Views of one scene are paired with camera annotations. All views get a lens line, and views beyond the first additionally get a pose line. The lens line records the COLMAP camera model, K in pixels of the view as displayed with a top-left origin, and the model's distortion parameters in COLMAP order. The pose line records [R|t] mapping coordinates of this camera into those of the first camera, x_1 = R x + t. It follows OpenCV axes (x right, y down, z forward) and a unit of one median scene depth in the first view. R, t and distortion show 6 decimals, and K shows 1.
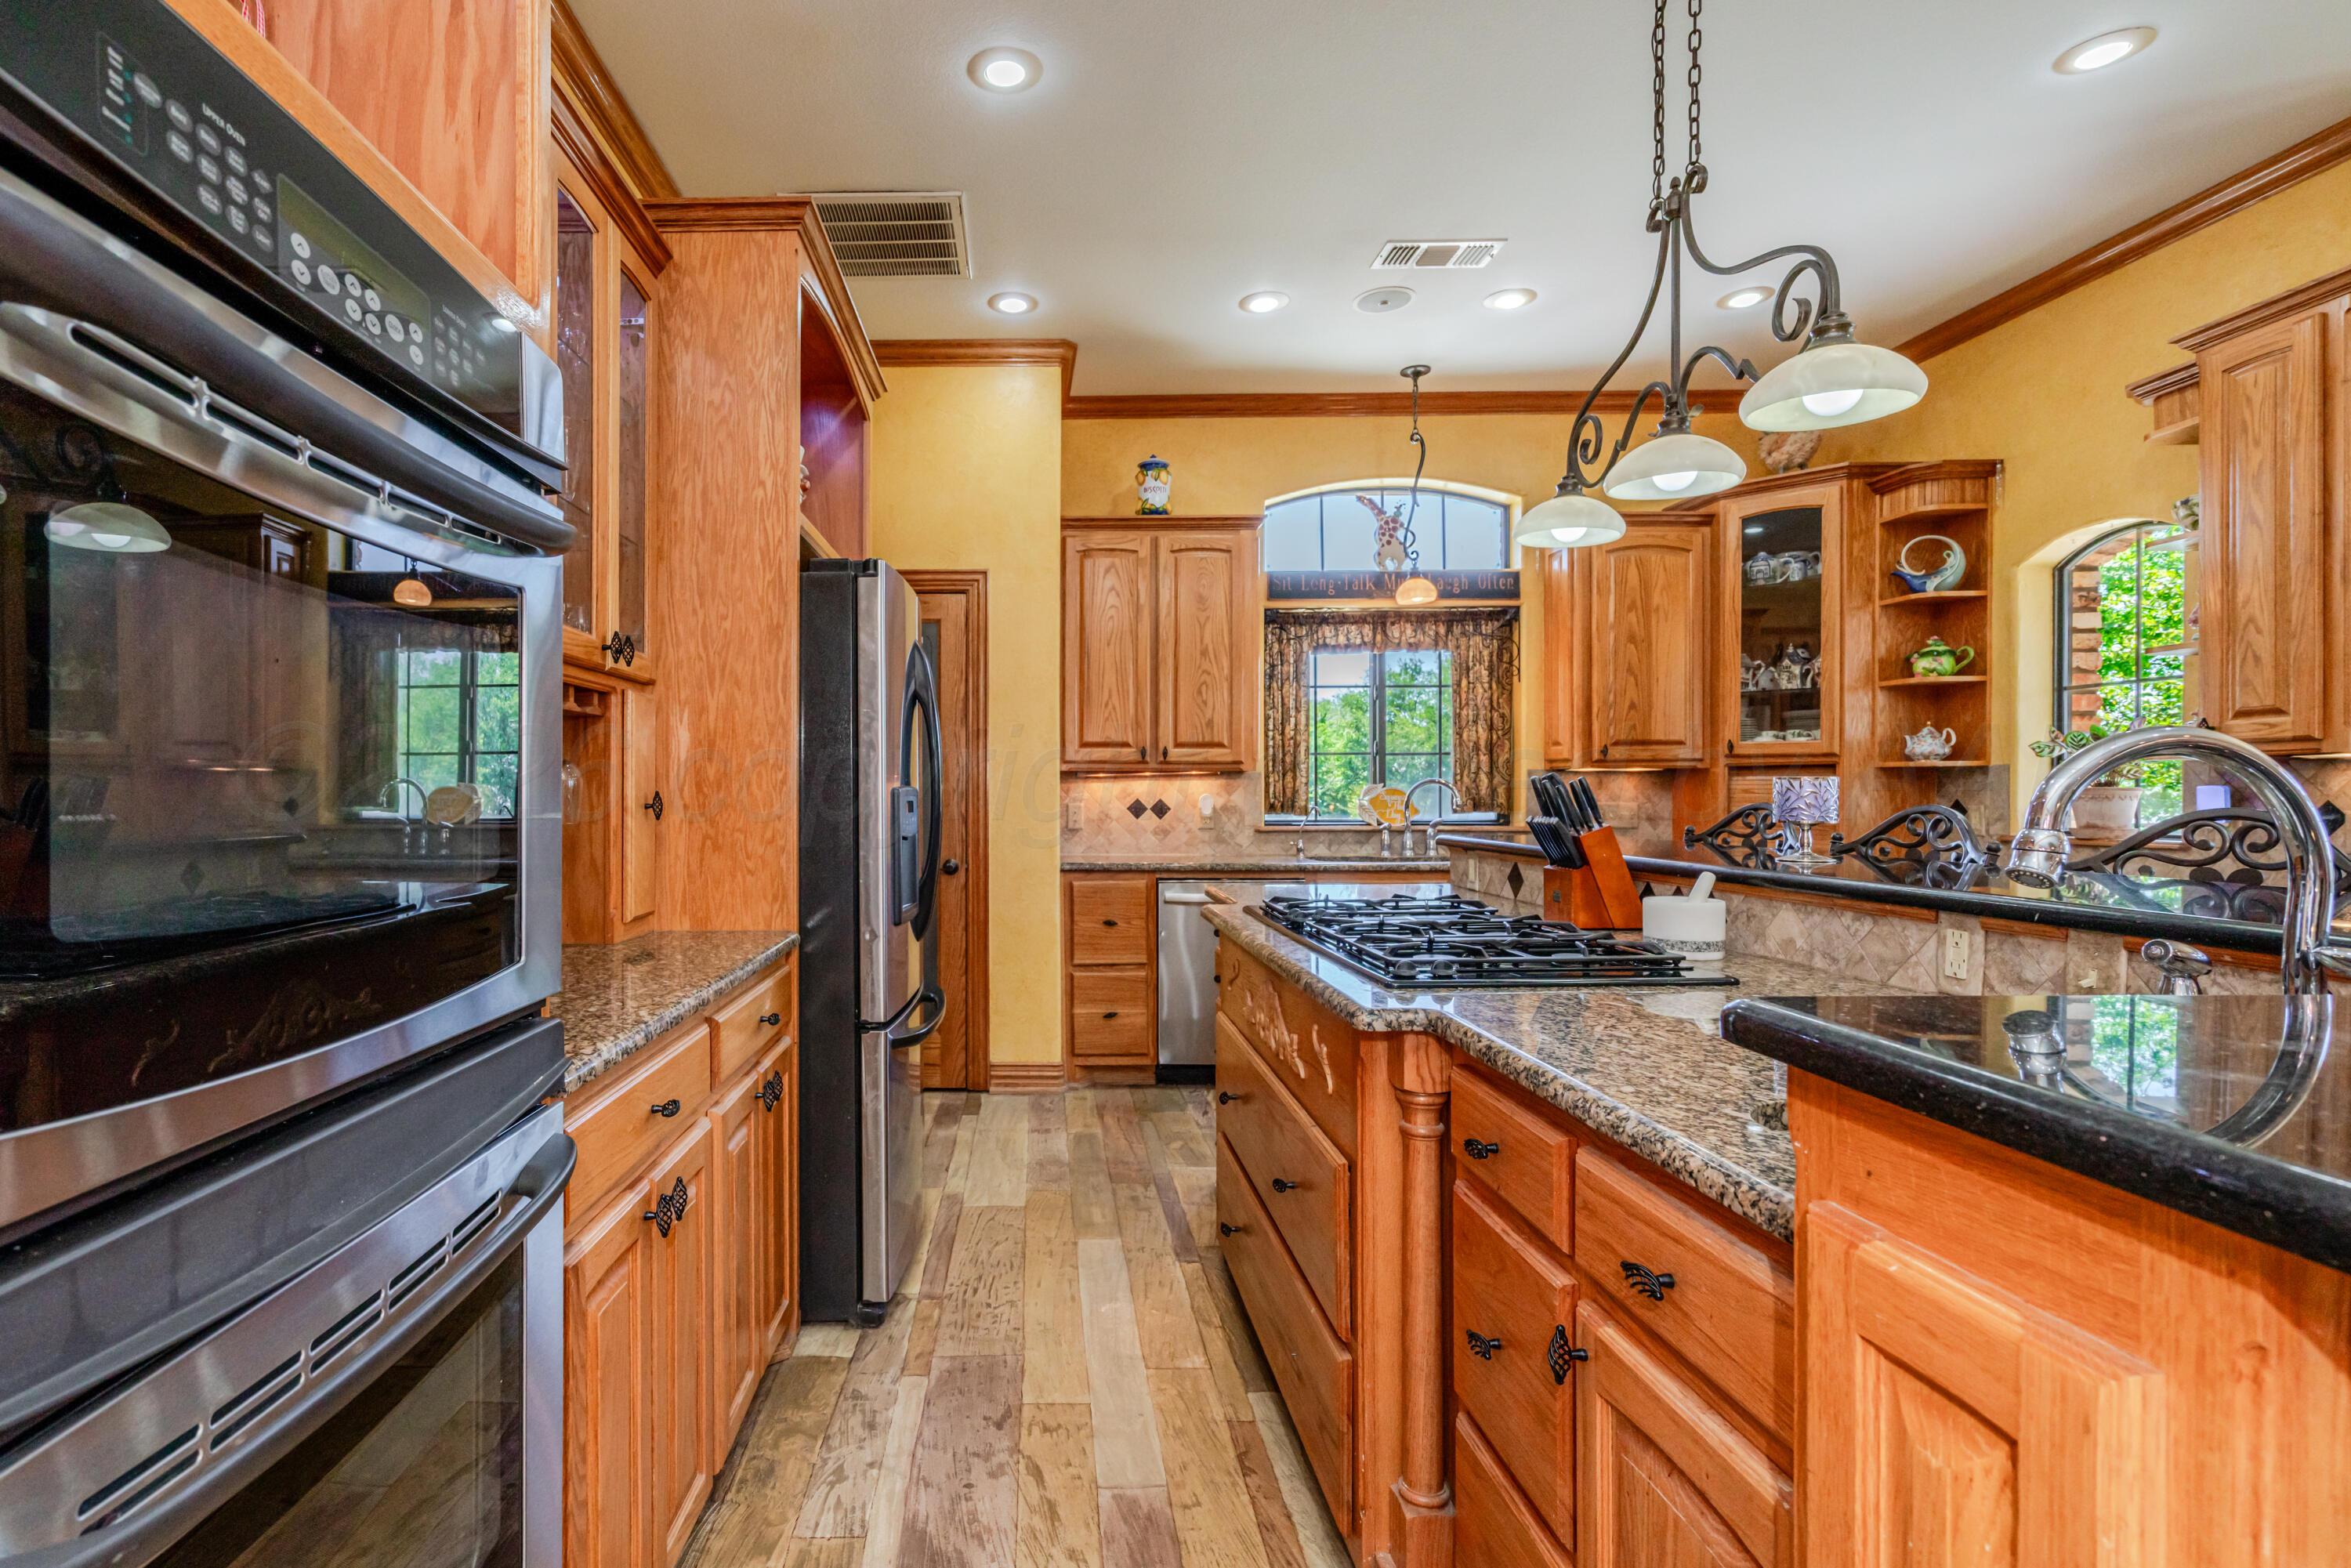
lens RADIAL K [[1124.4, 0, 1024.4], [0, 1124.4, 802.5], [0, 0, 1]] dist [-0.011061, 0.007877]
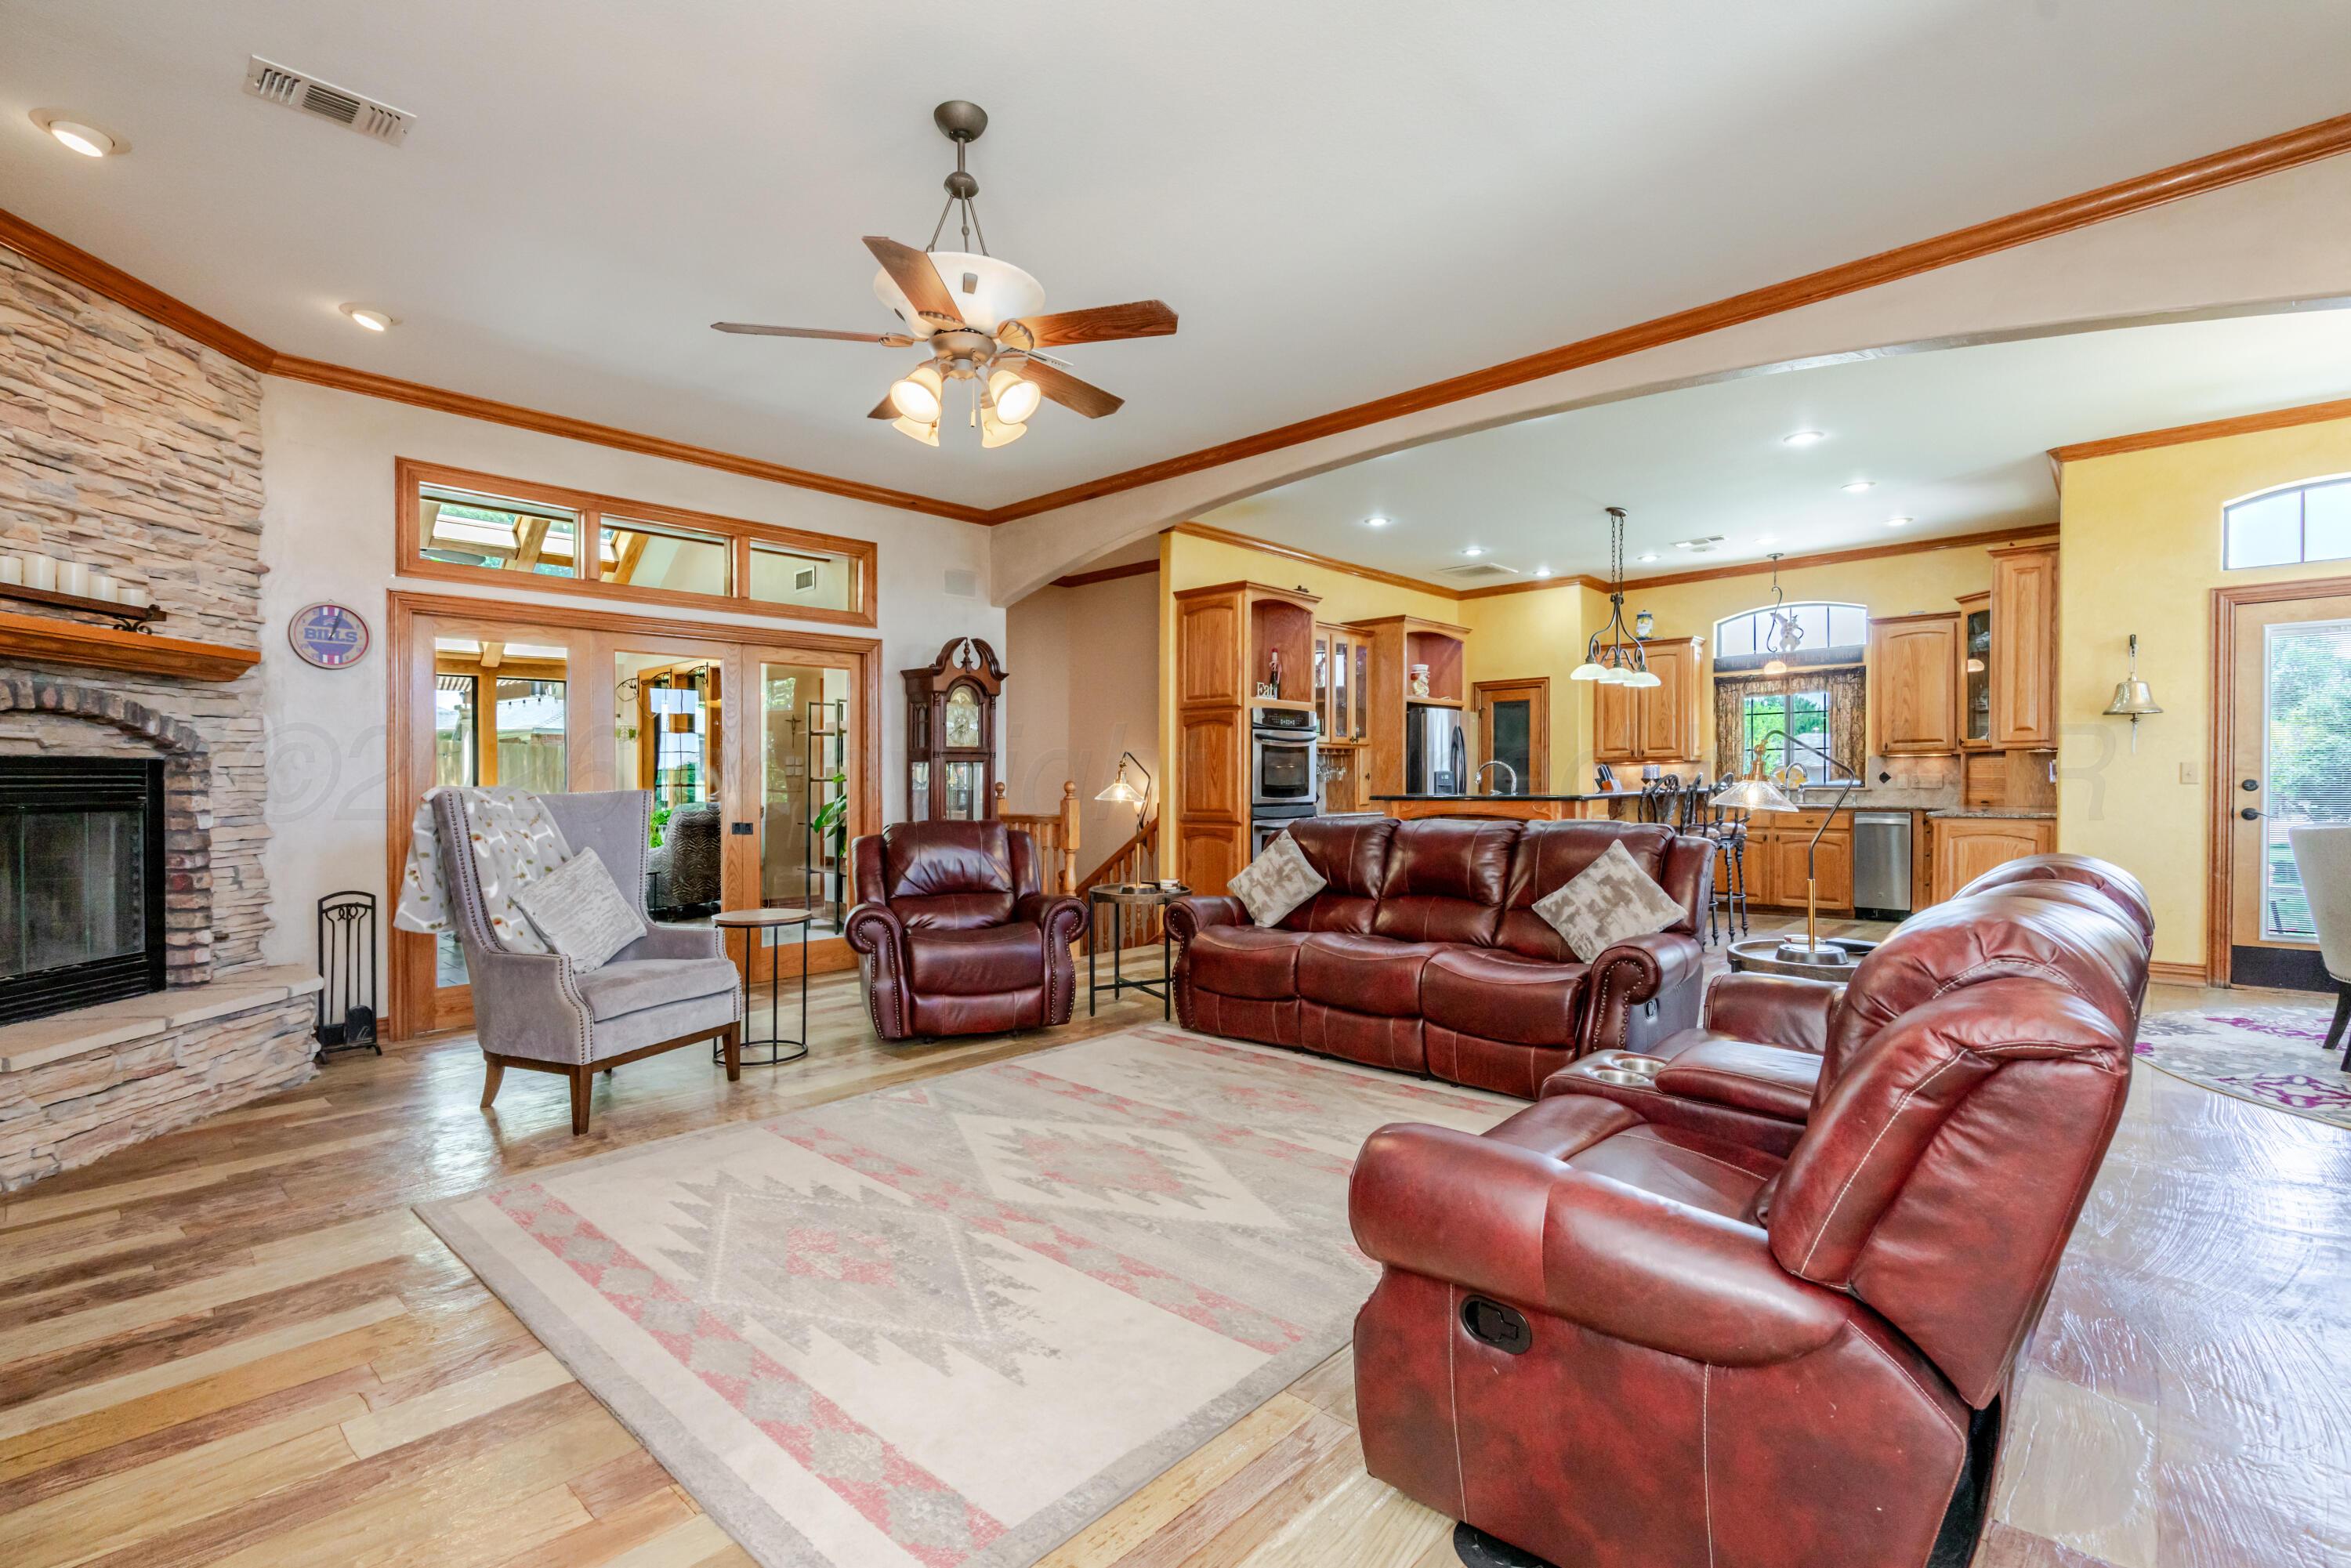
lens RADIAL K [[1060.3, 0, 1170.8], [0, 1060.3, 800.3], [0, 0, 1]] dist [-0.003371, 0.001634]
pose [[0.741639, 0.006405, -0.670769, 0.807728], [0.002288, 0.999924, 0.012078, 0.019804], [0.670796, -0.010492, 0.741568, -1.089128]]
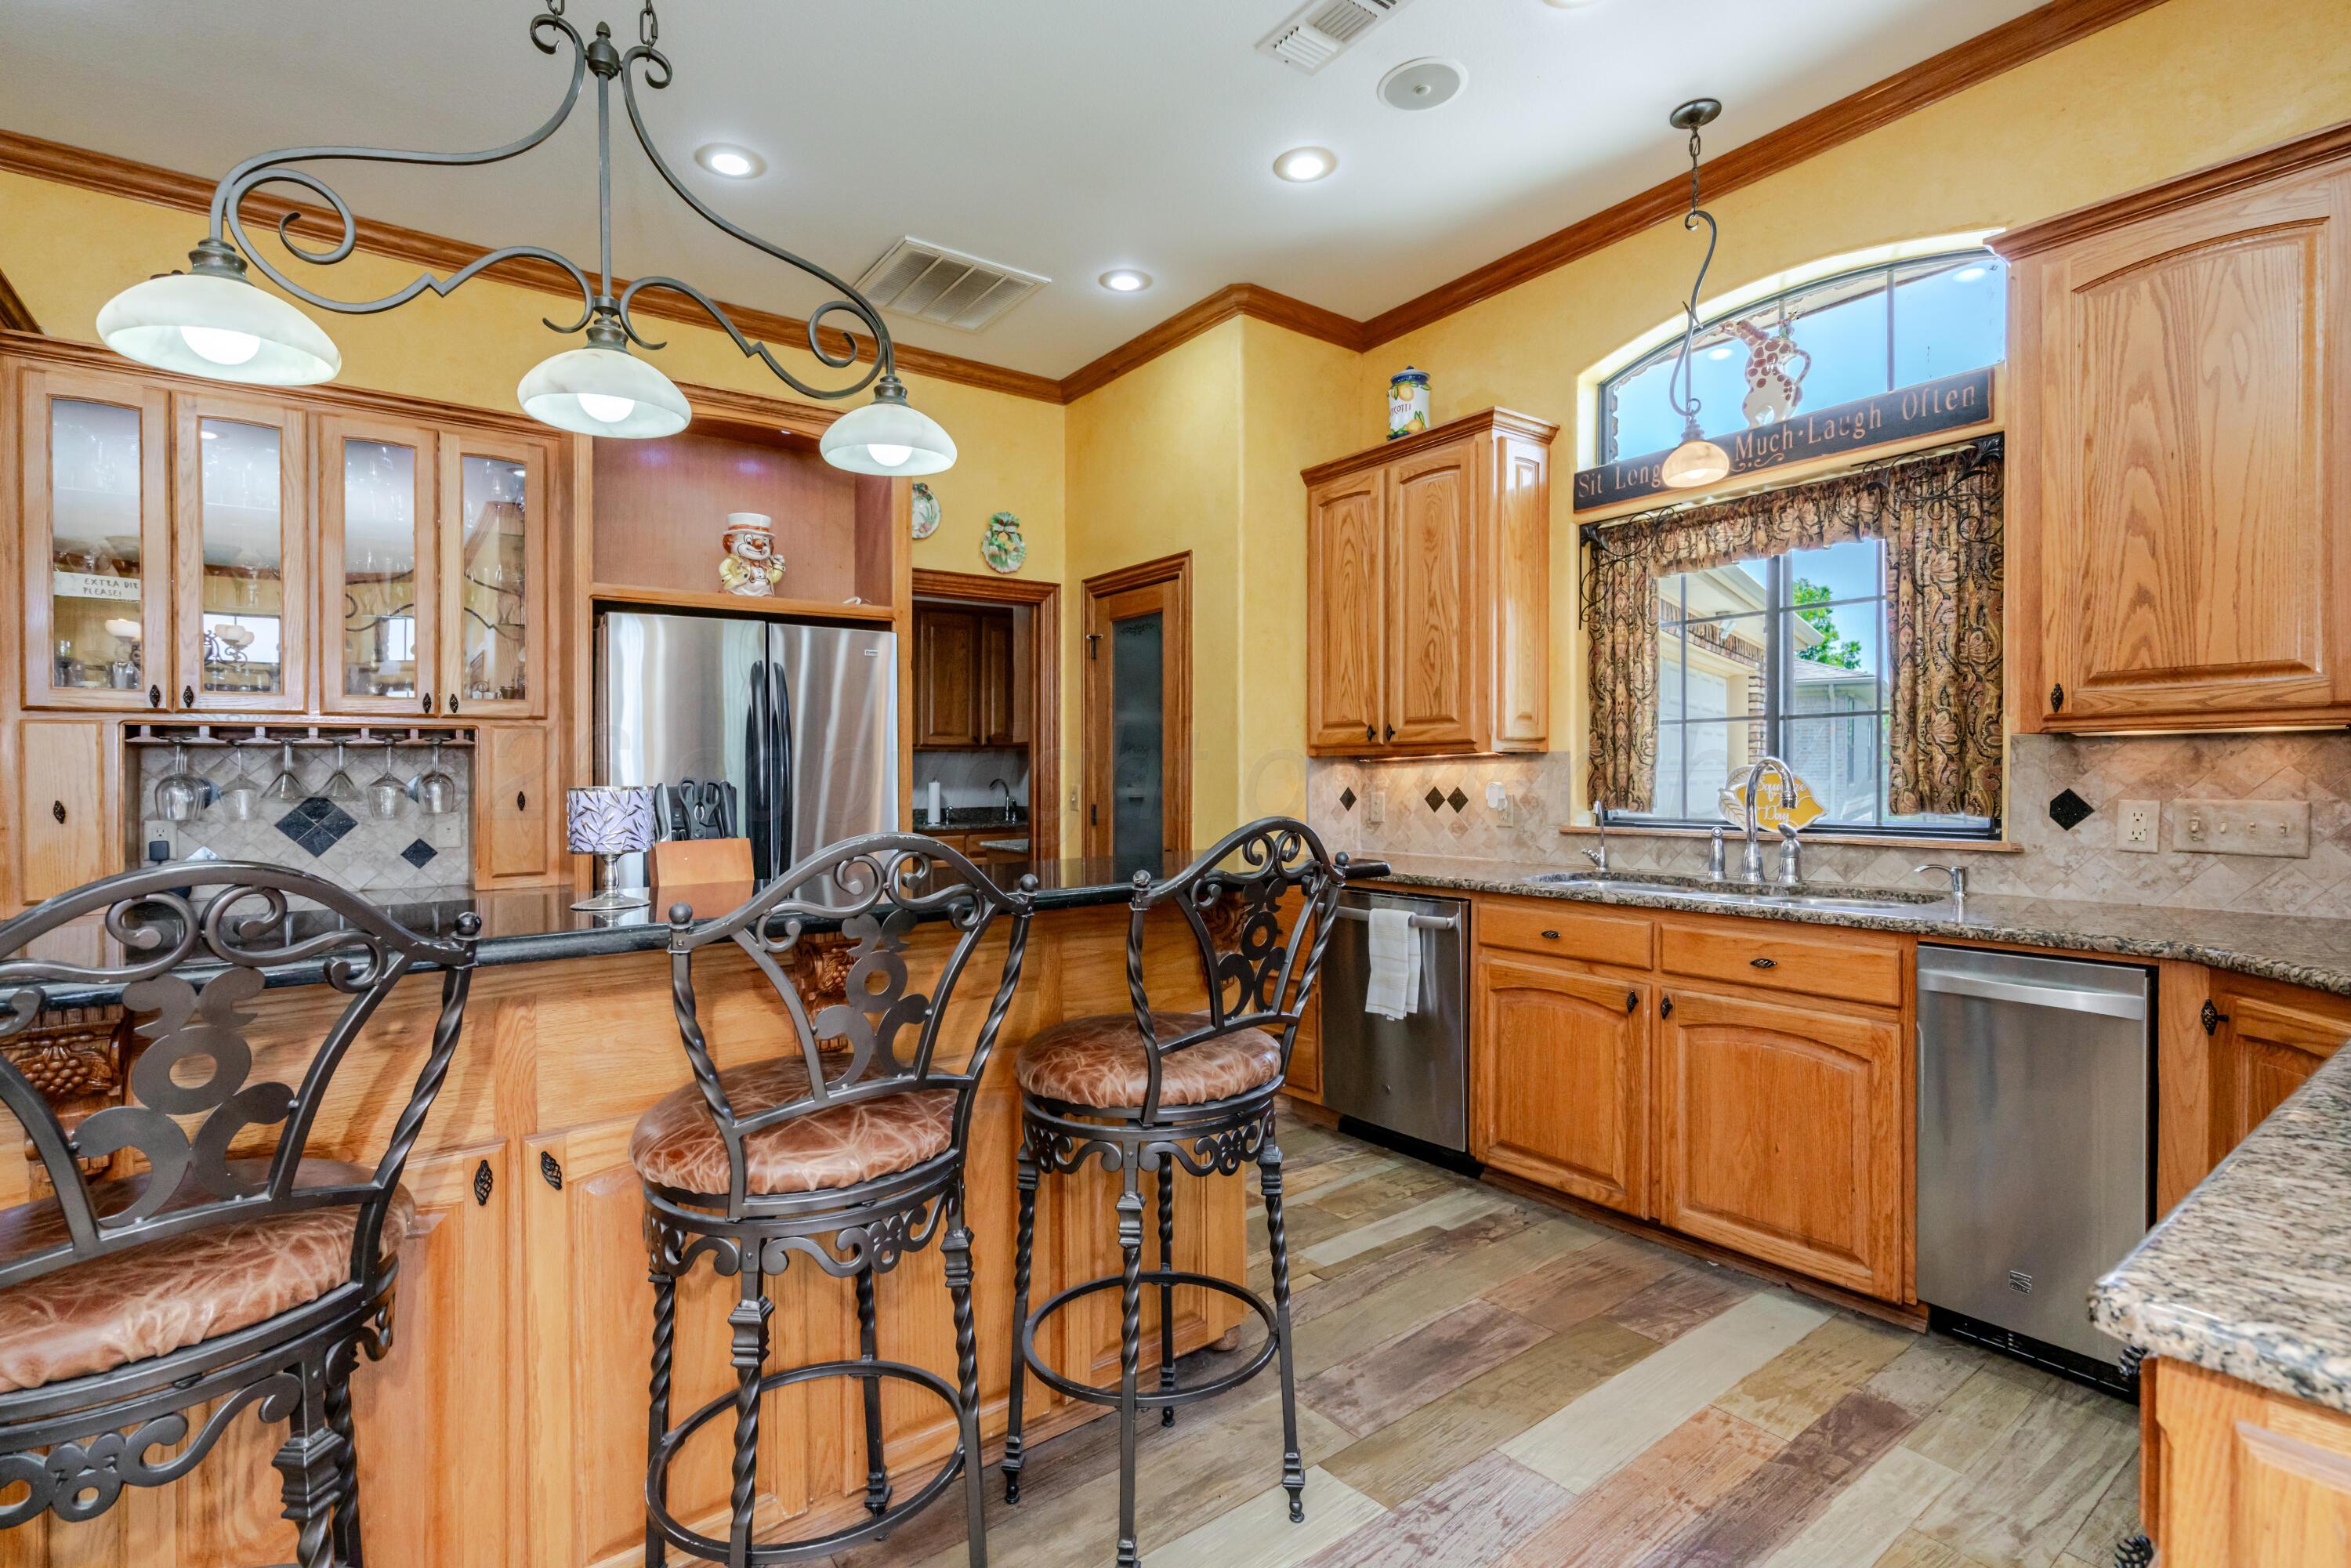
lens RADIAL K [[1089.2, 0, 1167.4], [0, 1089.2, 790.3], [0, 0, 1]] dist [-0.002048, 0.001049]
pose [[0.608247, 0.007260, -0.793715, 0.653475], [0.004030, 0.999917, 0.012235, -0.012213], [0.793738, -0.010641, 0.608167, 0.388328]]
